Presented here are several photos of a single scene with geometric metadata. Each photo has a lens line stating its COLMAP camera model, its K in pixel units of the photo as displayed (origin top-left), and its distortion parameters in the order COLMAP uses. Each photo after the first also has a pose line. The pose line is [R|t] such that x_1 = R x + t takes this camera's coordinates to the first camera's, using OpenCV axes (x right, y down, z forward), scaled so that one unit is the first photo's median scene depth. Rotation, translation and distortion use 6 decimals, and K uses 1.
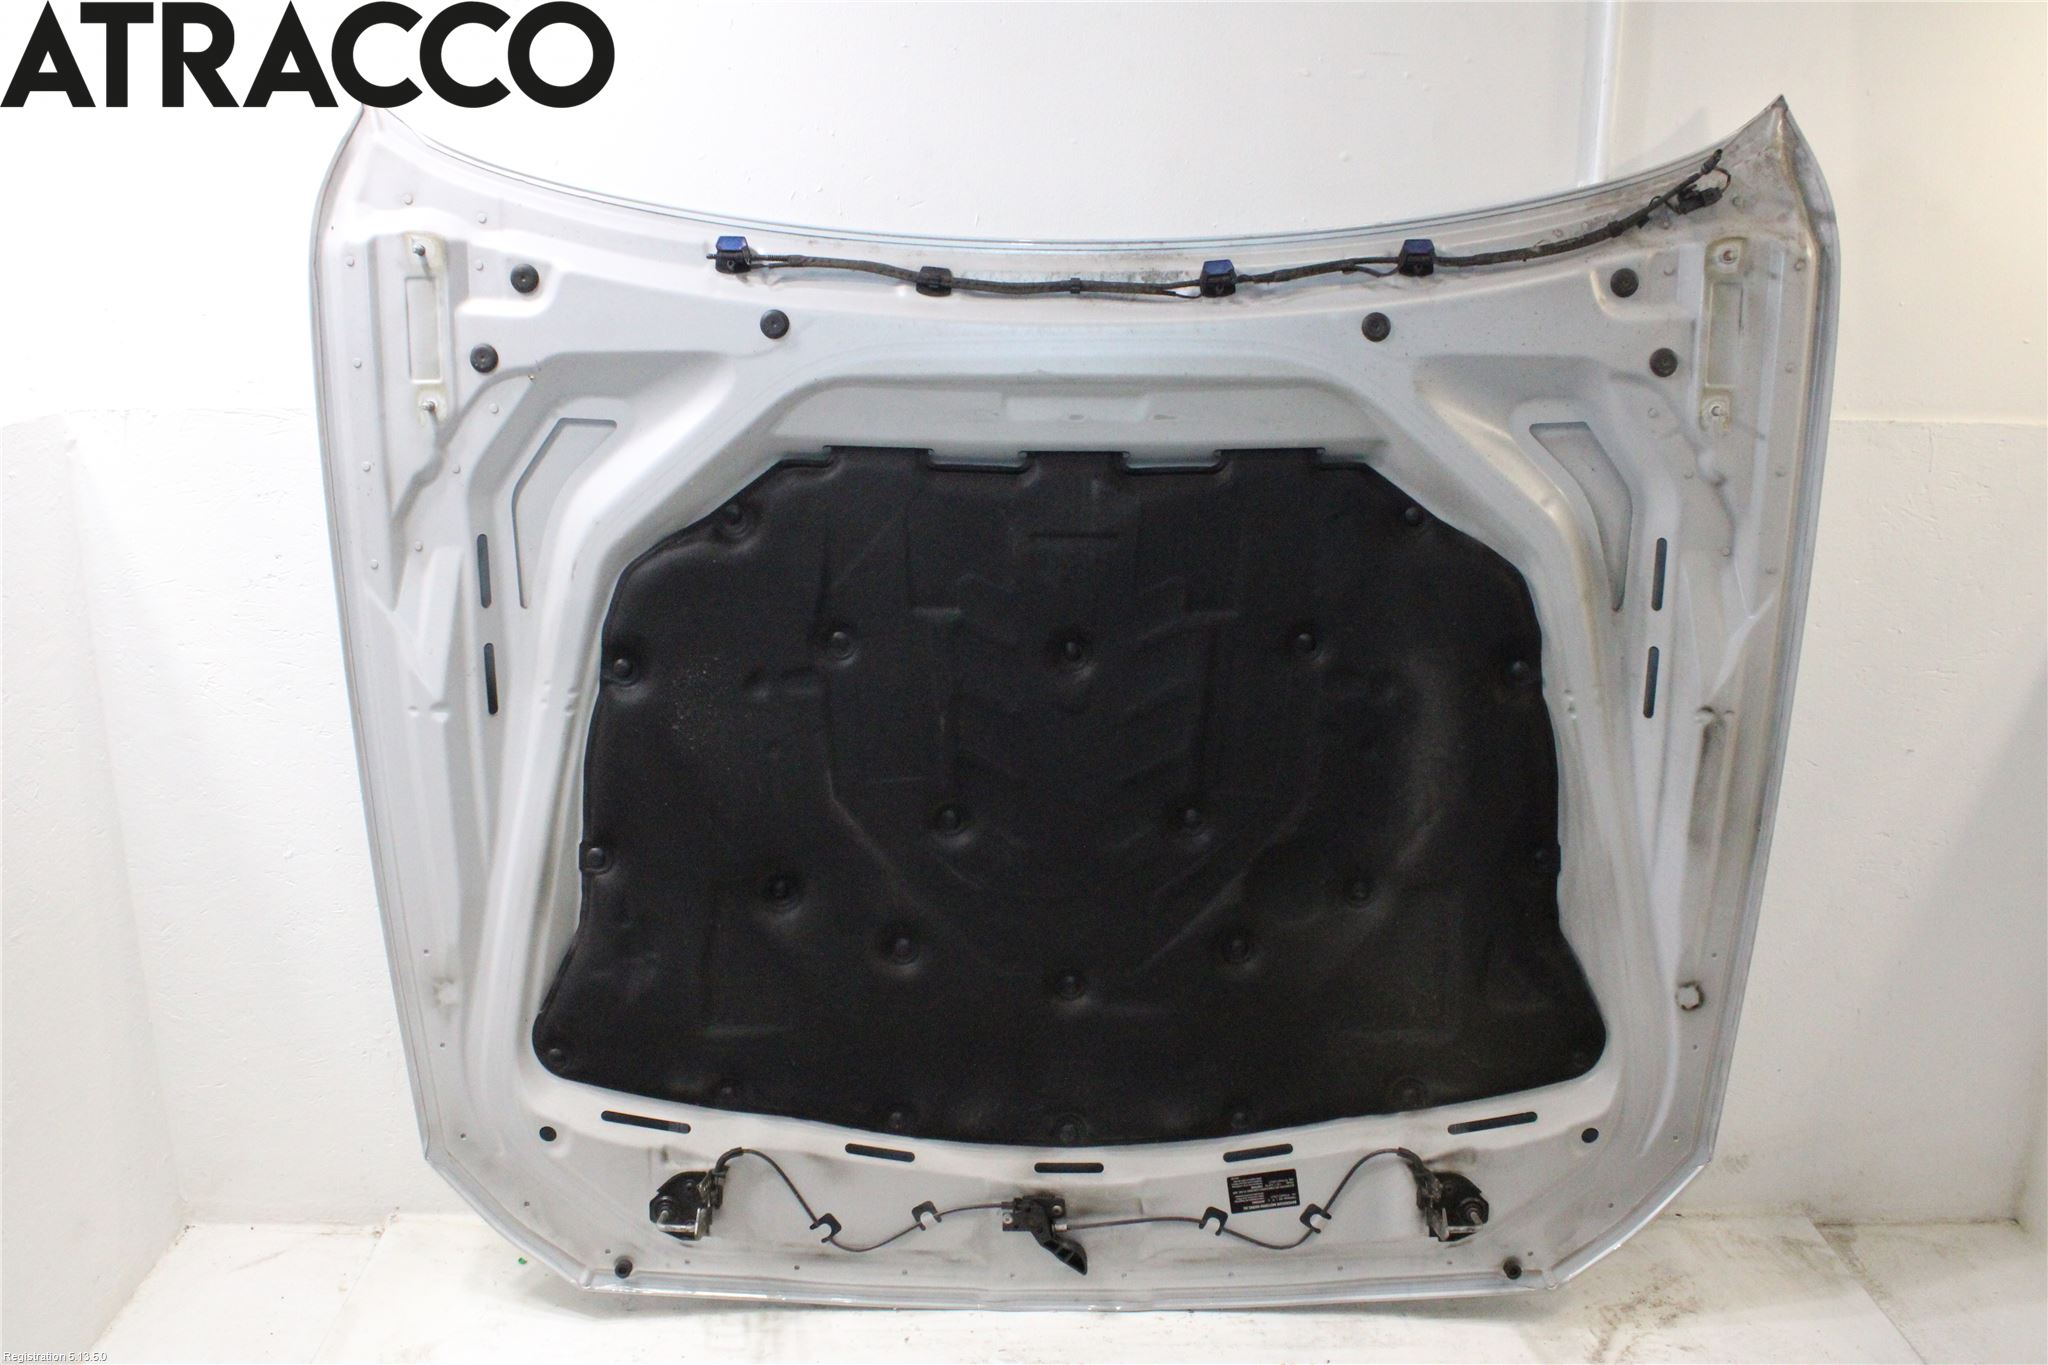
lens RADIAL K [[1717.3, 0, 1023.8], [0, 1717.3, 661.4], [0, 0, 1]] dist [-0.142606, 0.078326]
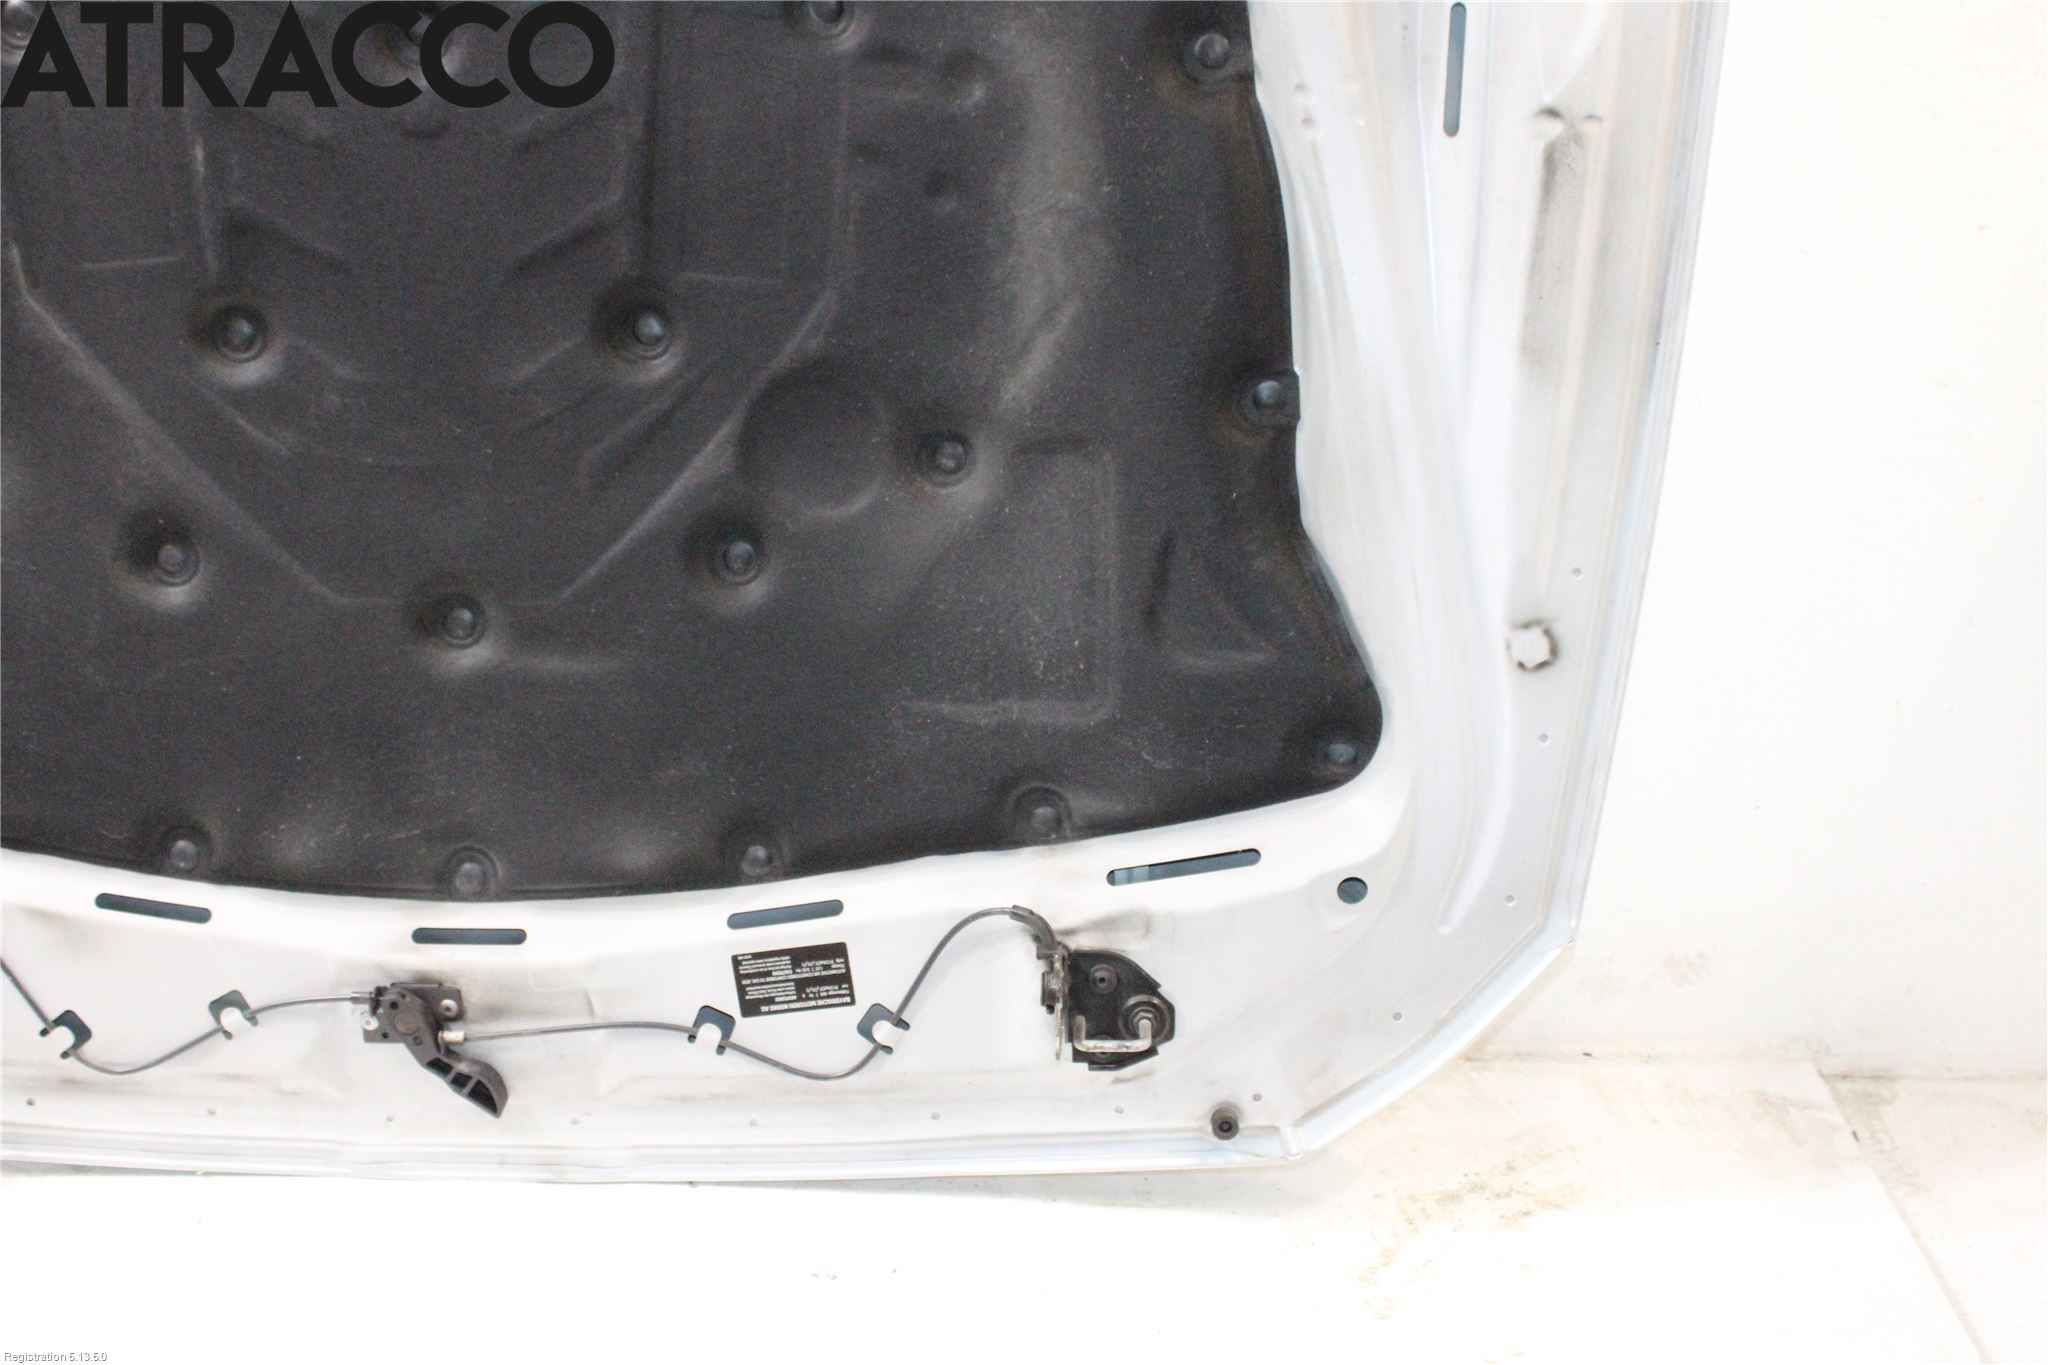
lens RADIAL K [[2281.6, 0, 1064.0], [0, 2281.6, 661.8], [0, 0, 1]] dist [-0.074541, 0.000000]
pose [[0.999714, -0.000432, -0.023927, 0.254834], [0.002923, 0.994552, 0.104204, 0.123526], [0.023751, -0.104244, 0.994268, 0.234883]]
